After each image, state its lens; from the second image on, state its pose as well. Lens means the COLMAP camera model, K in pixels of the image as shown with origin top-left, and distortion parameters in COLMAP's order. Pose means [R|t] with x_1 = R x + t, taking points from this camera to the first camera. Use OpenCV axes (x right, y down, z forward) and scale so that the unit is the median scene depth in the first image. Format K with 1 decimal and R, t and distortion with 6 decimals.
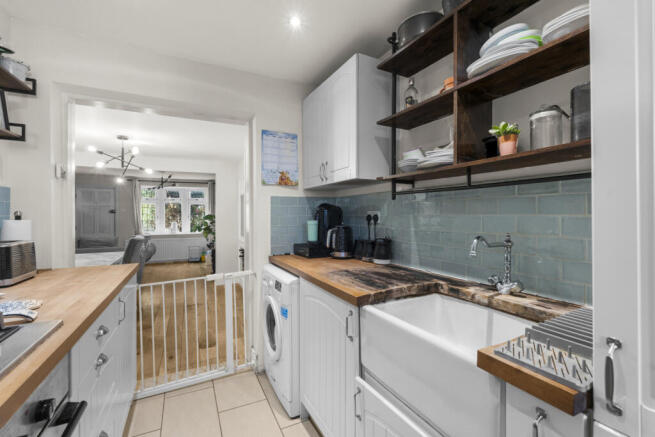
lens RADIAL K [[288.2, 0, 324.8], [0, 288.2, 218.0], [0, 0, 1]] dist [-0.008570, 0.000143]
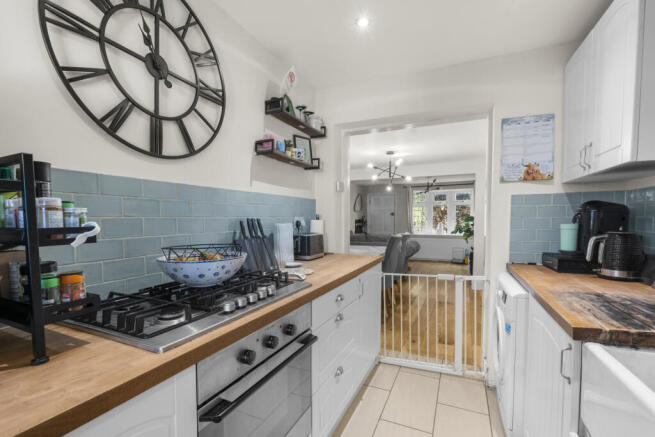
lens RADIAL K [[288.2, 0, 327.9], [0, 288.2, 234.3], [0, 0, 1]] dist [-0.008570, 0.000143]
pose [[0.631688, 0.046224, -0.773844, 0.136622], [-0.007081, 0.998523, 0.053865, 0.000443], [0.775191, -0.028546, 0.631082, 0.025666]]
